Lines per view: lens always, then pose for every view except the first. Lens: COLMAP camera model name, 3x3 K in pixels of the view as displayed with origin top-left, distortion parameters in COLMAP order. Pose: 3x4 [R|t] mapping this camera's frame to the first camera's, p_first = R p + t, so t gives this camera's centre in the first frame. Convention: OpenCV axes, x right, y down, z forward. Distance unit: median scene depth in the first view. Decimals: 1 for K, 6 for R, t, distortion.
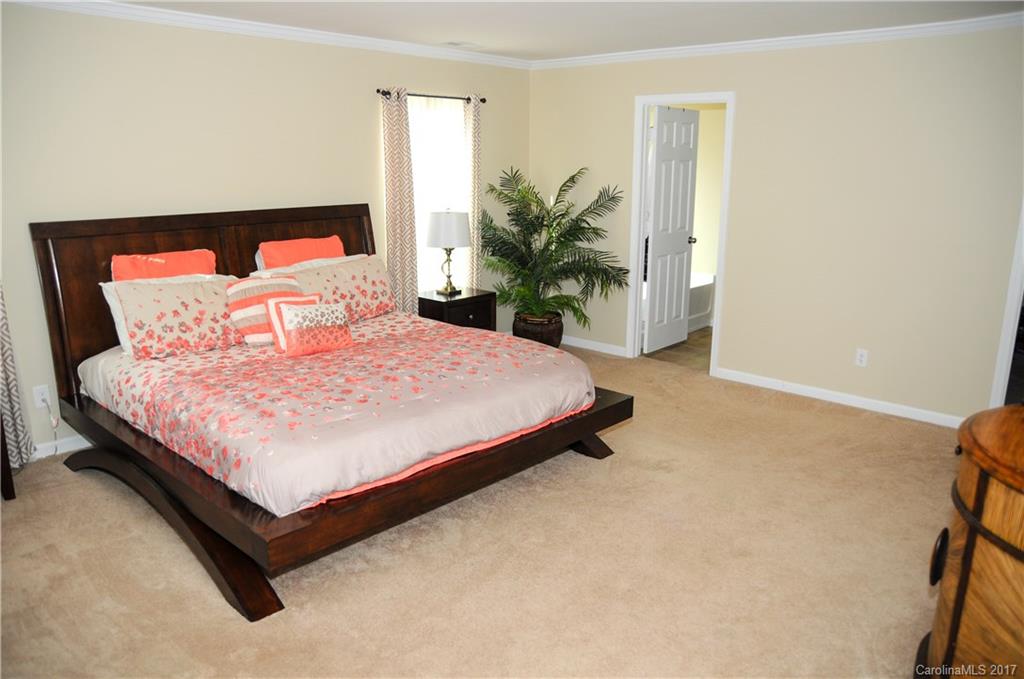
lens RADIAL K [[739.0, 0, 512.0], [0, 739.0, 339.5], [0, 0, 1]] dist [-0.009386, -0.001176]
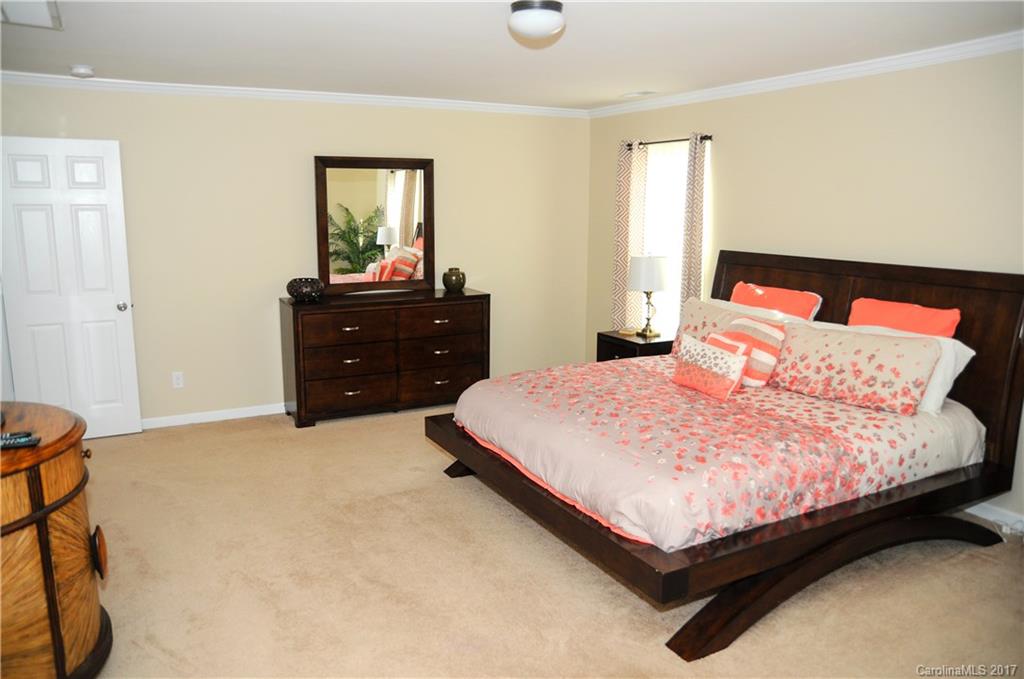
lens RADIAL K [[805.6, 0, 512.0], [0, 805.6, 339.5], [0, 0, 1]] dist [-0.129987, 0.119487]
pose [[-0.332701, 0.160302, -0.929308, 0.755977], [-0.228817, 0.942276, 0.244458, -0.233780], [0.914851, 0.293973, -0.276816, 0.934961]]
